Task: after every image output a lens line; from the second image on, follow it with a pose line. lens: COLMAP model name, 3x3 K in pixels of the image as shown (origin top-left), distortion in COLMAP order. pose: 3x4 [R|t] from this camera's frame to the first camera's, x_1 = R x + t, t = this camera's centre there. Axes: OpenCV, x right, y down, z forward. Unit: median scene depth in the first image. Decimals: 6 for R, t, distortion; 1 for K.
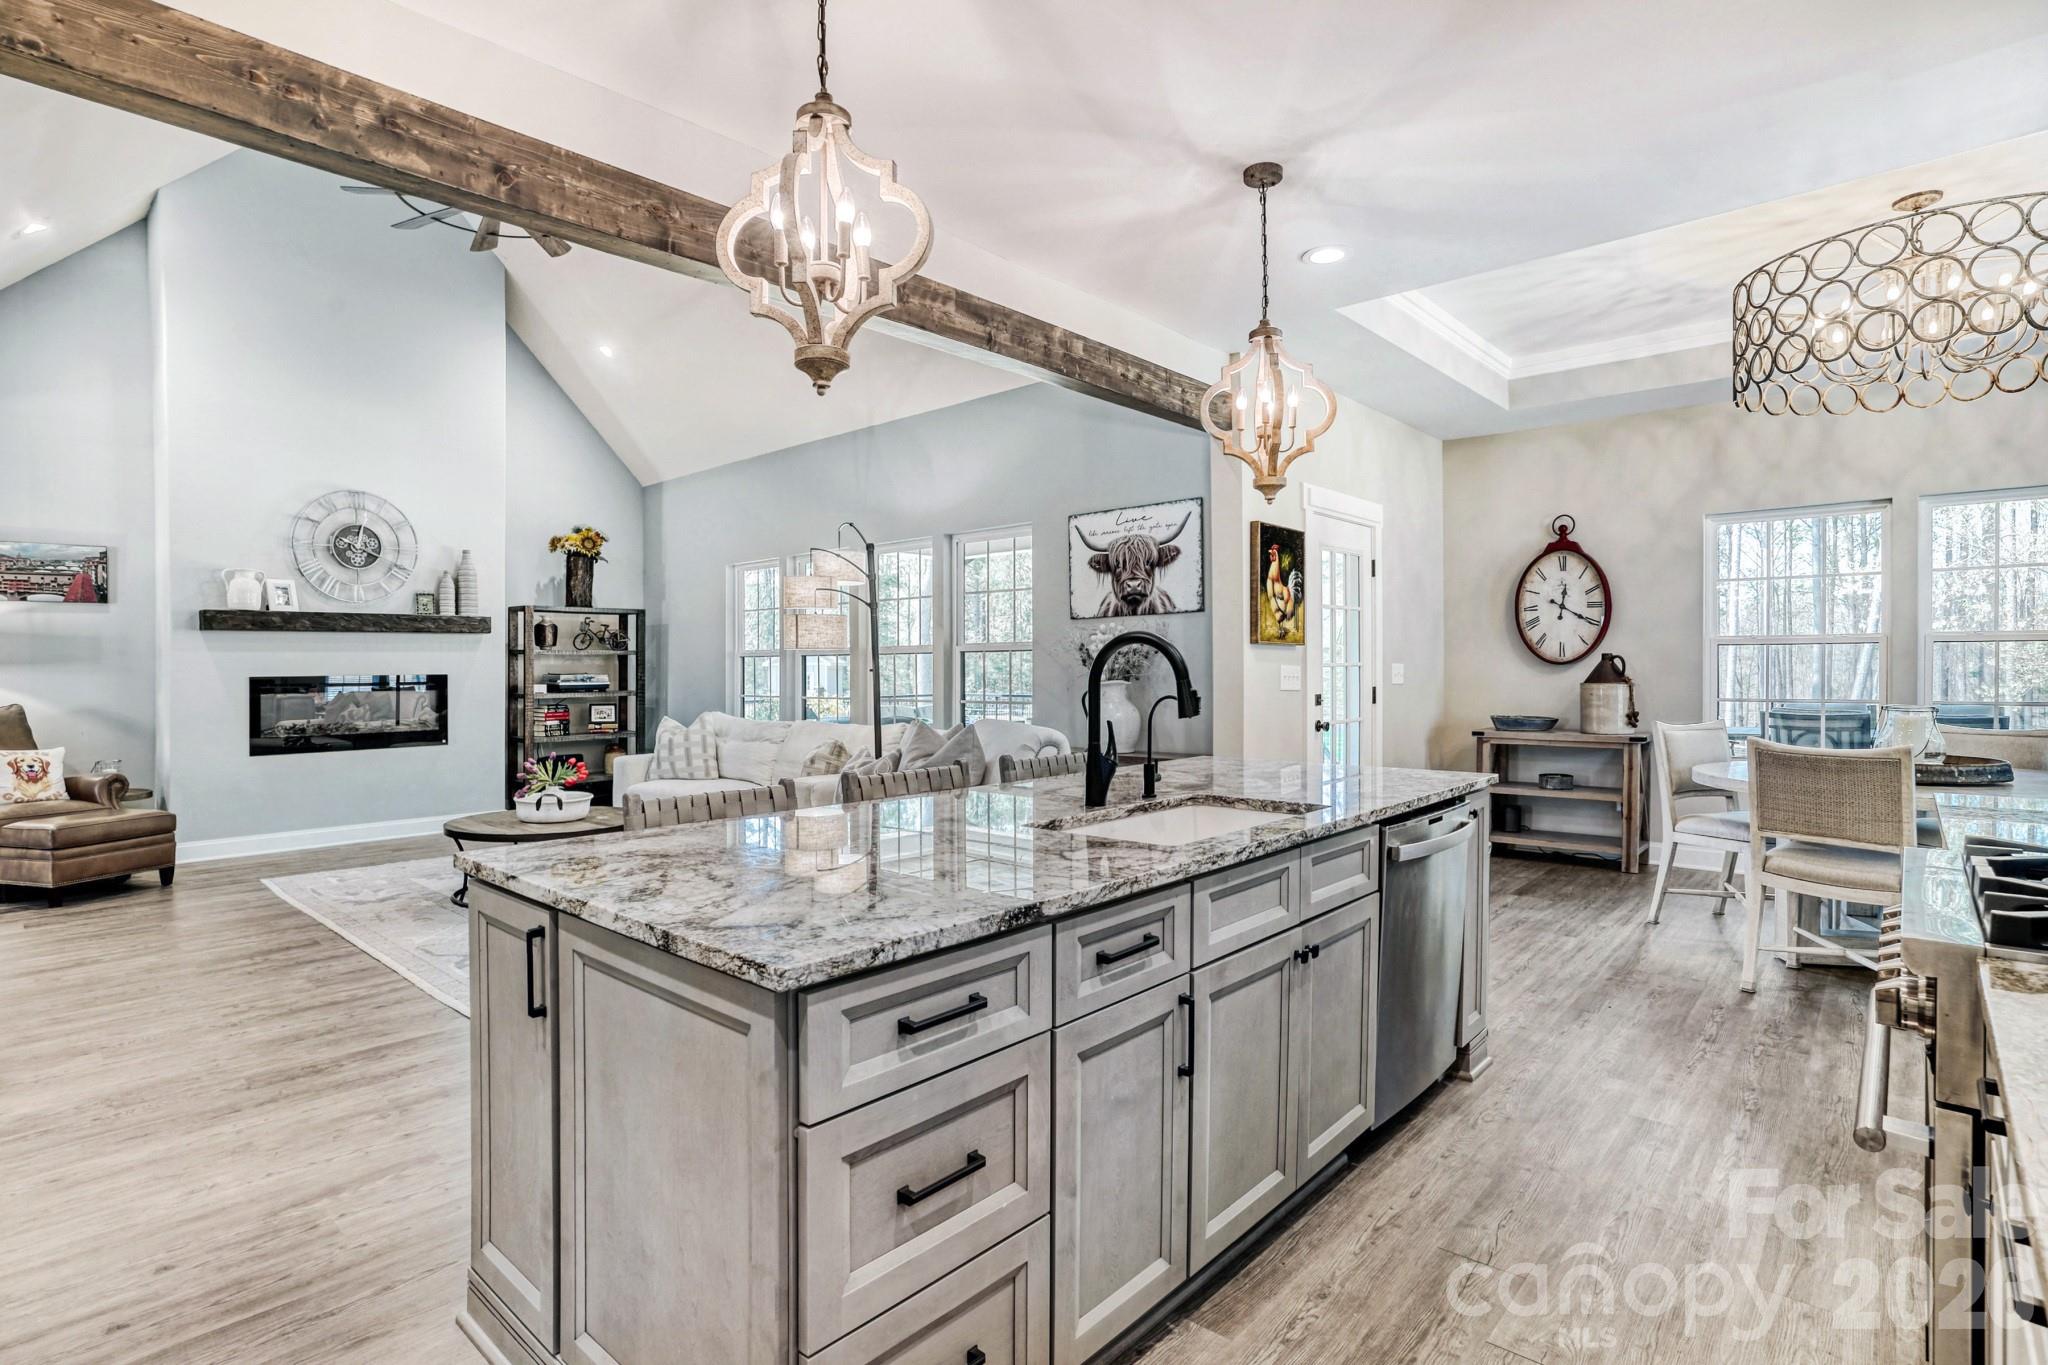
lens RADIAL K [[1016.3, 0, 1004.0], [0, 1016.3, 665.8], [0, 0, 1]] dist [-0.059733, 0.026259]
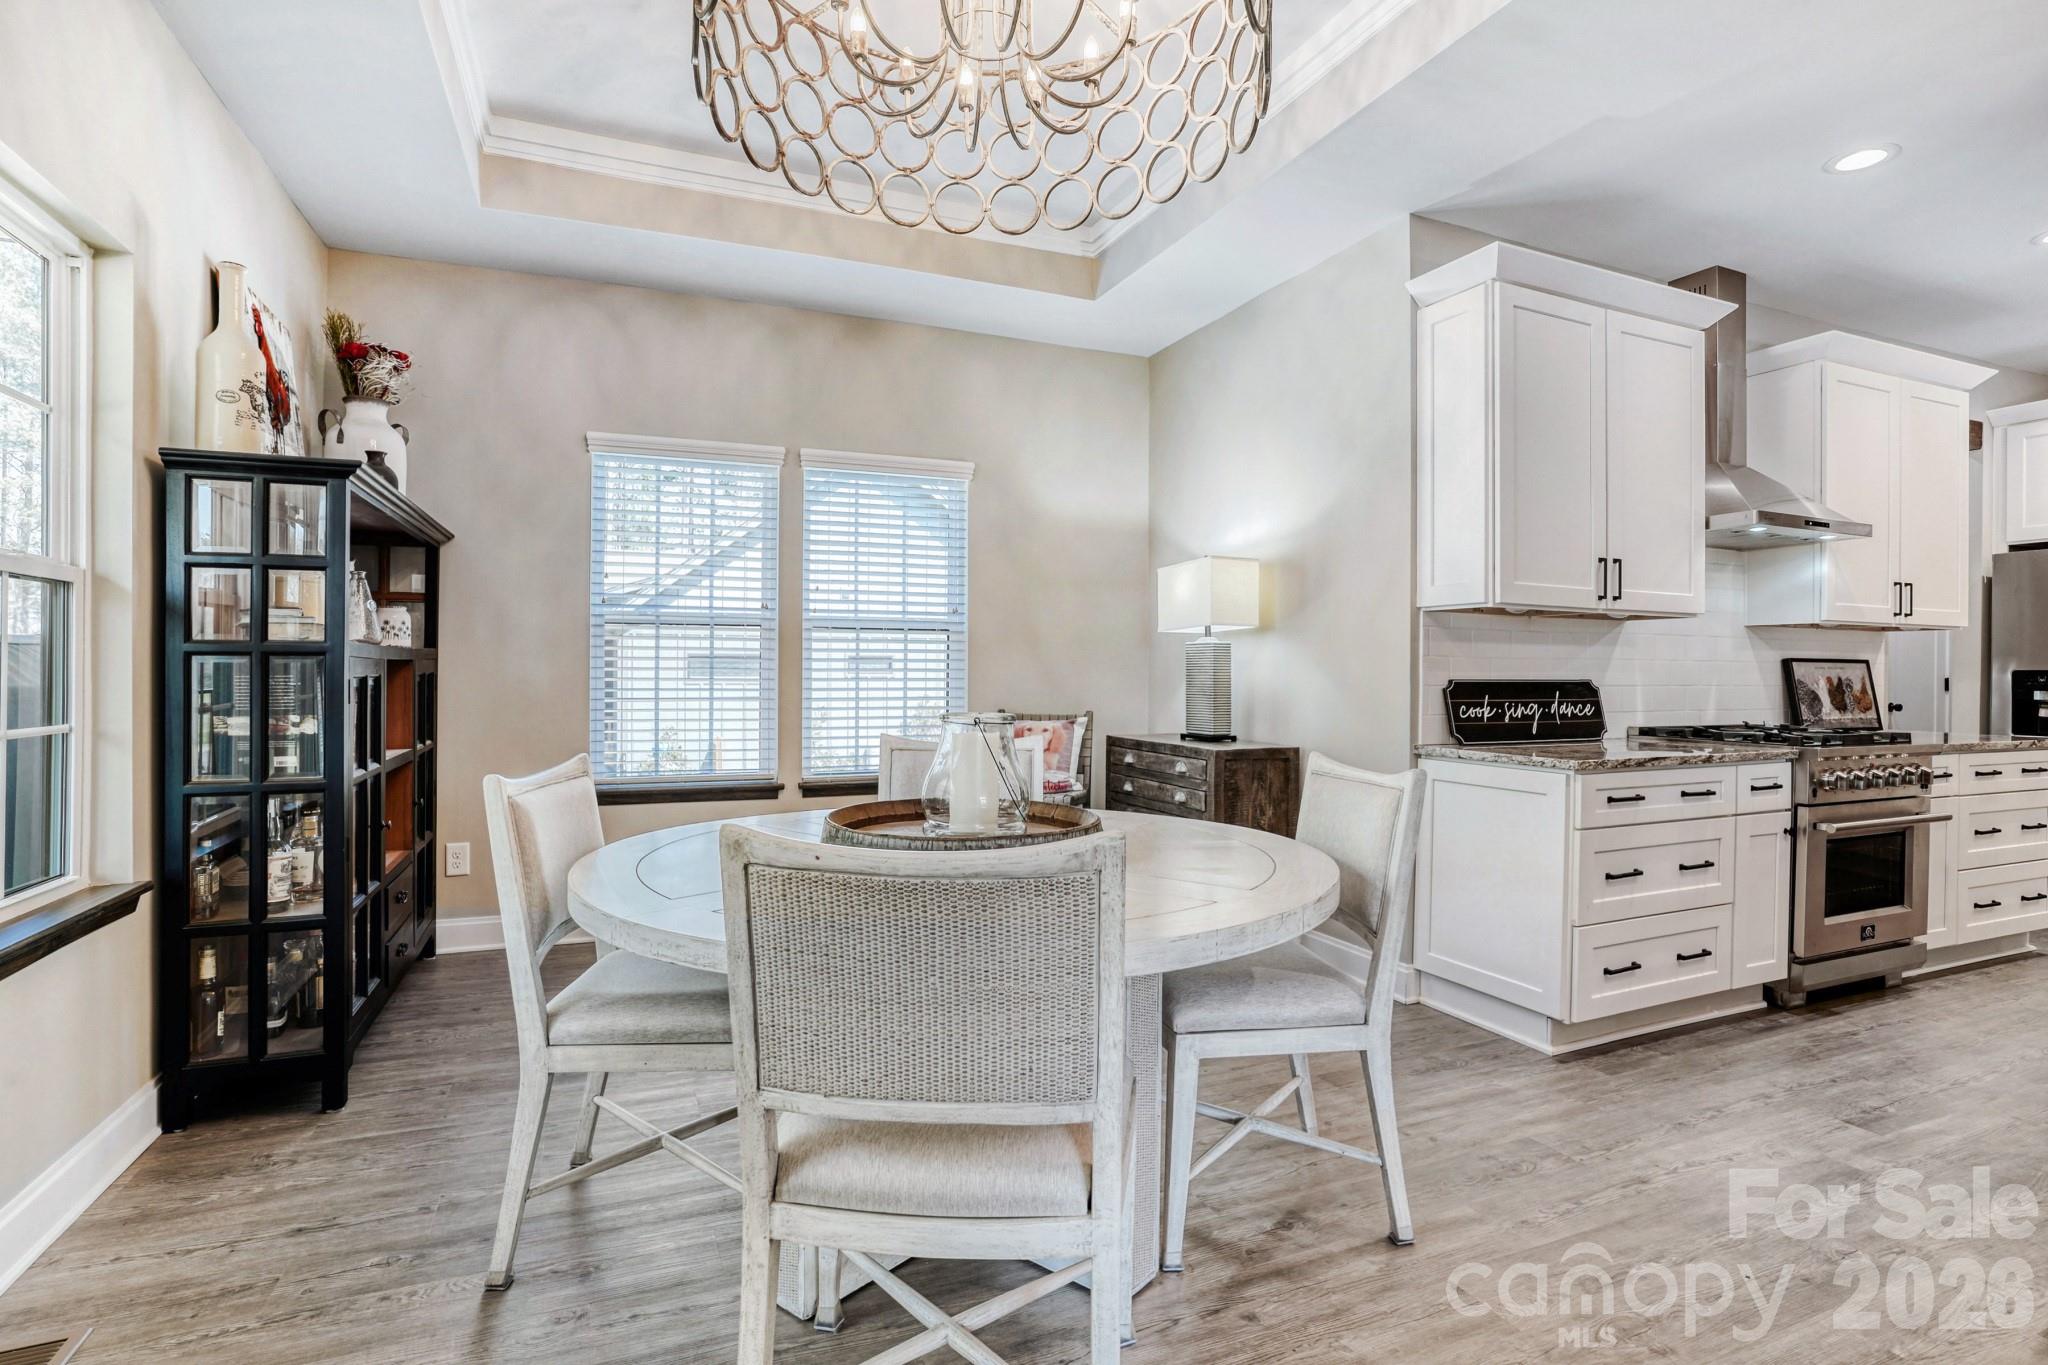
lens RADIAL K [[1007.9, 0, 1024.0], [0, 1007.9, 682.5], [0, 0, 1]] dist [-0.068084, 0.030965]
pose [[-0.913224, -0.000774, 0.407457, 0.381677], [-0.000629, 1.000000, 0.000490, 0.013716], [-0.407457, 0.000191, -0.913224, 0.827512]]
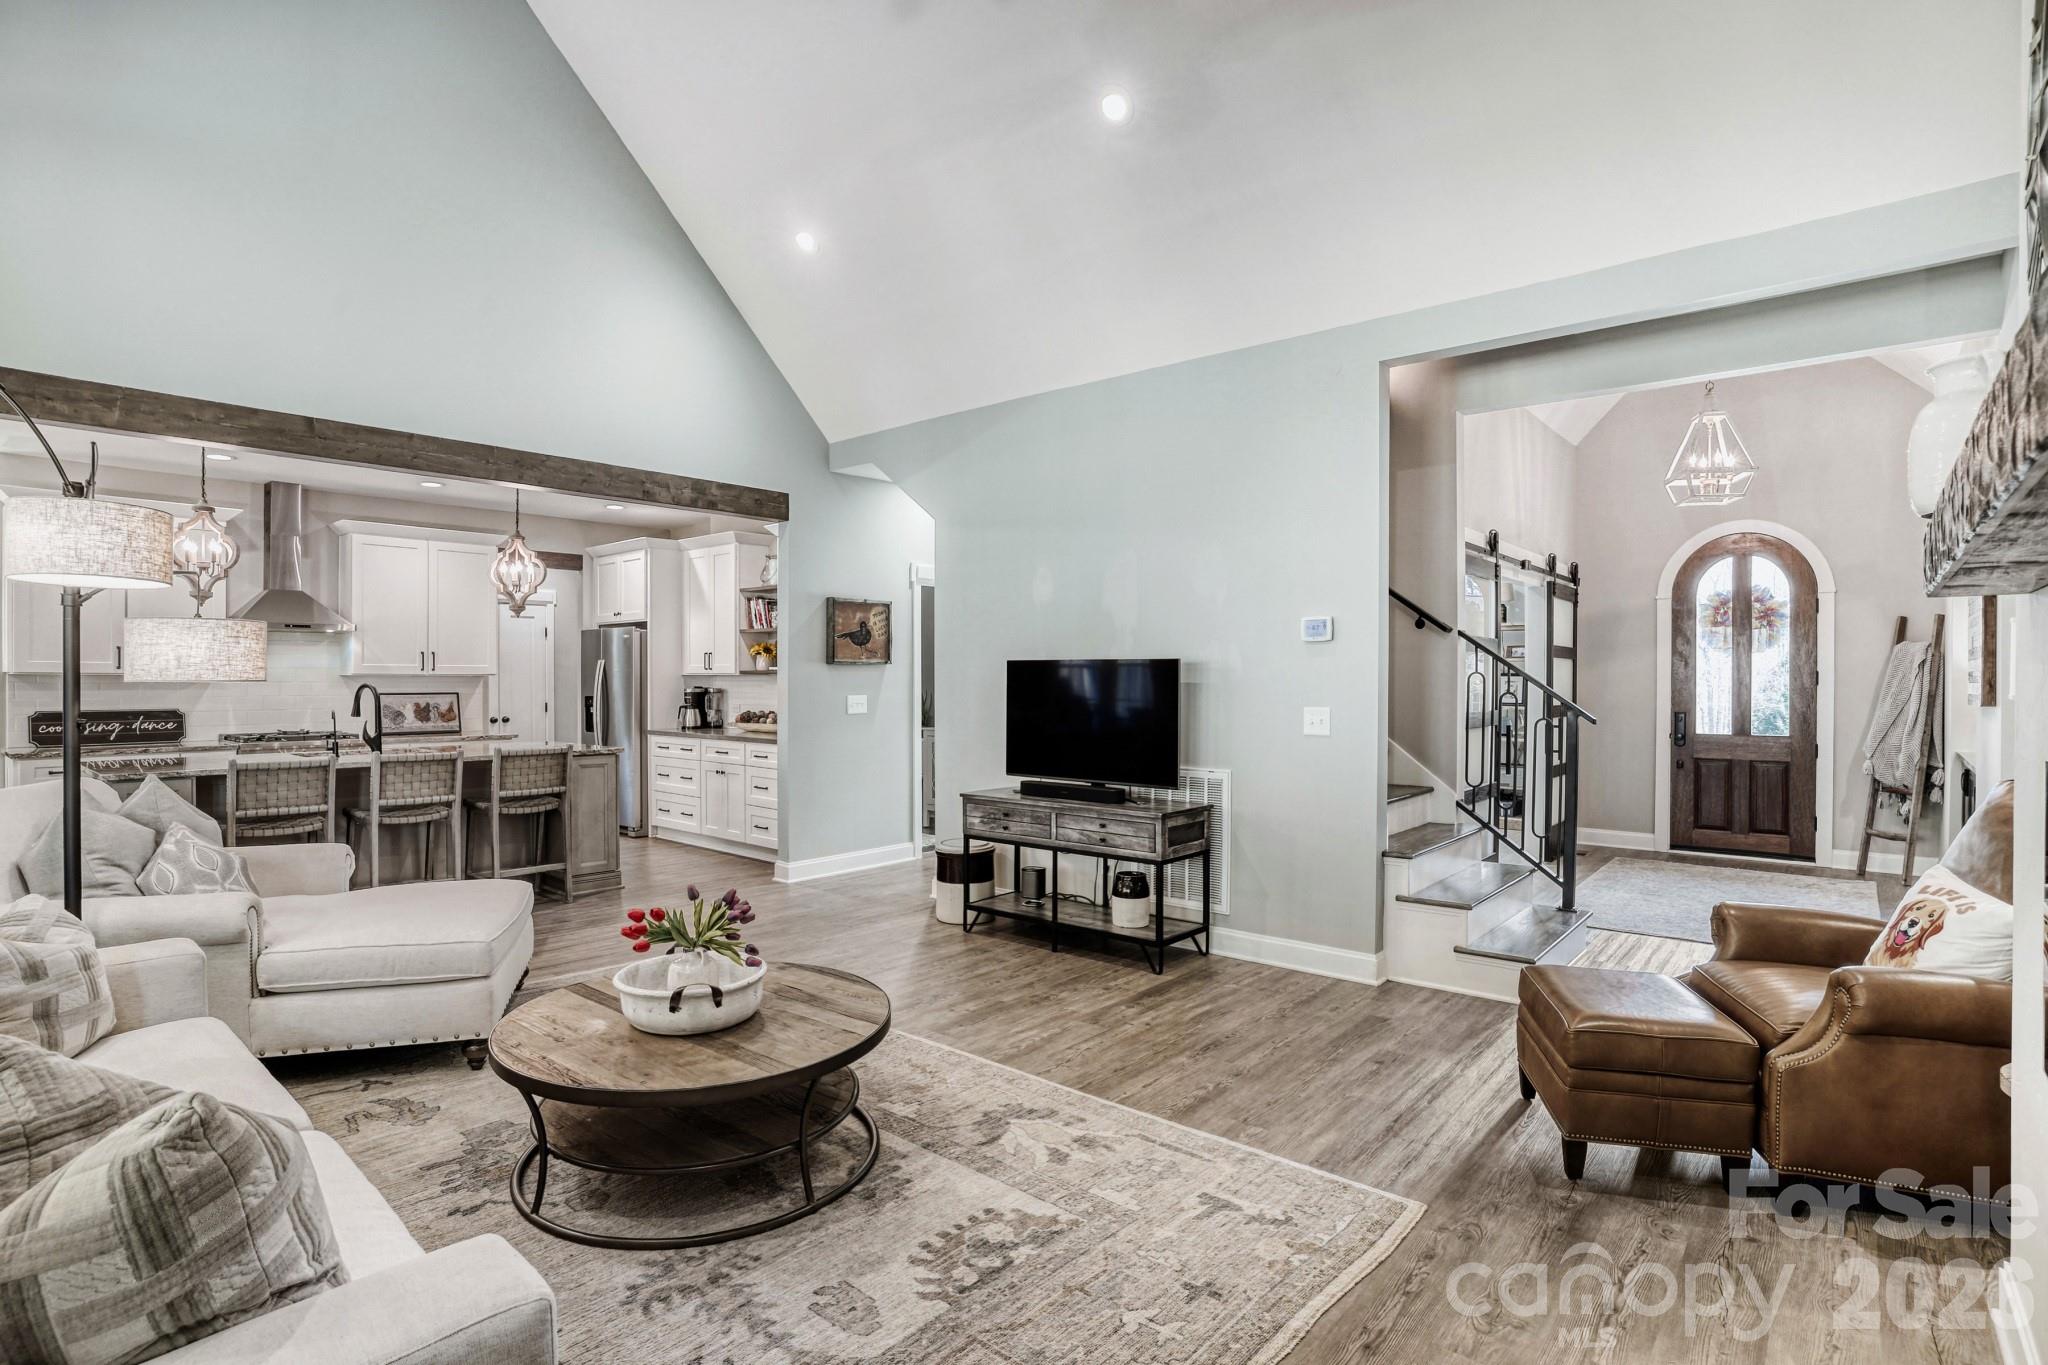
lens RADIAL K [[1007.9, 0, 1024.0], [0, 1007.9, 682.5], [0, 0, 1]] dist [-0.068084, 0.030965]
pose [[-0.998581, 0.003349, -0.053144, -0.474559], [0.003141, 0.999987, 0.004007, -0.015074], [0.053157, 0.003834, -0.998579, 1.212861]]
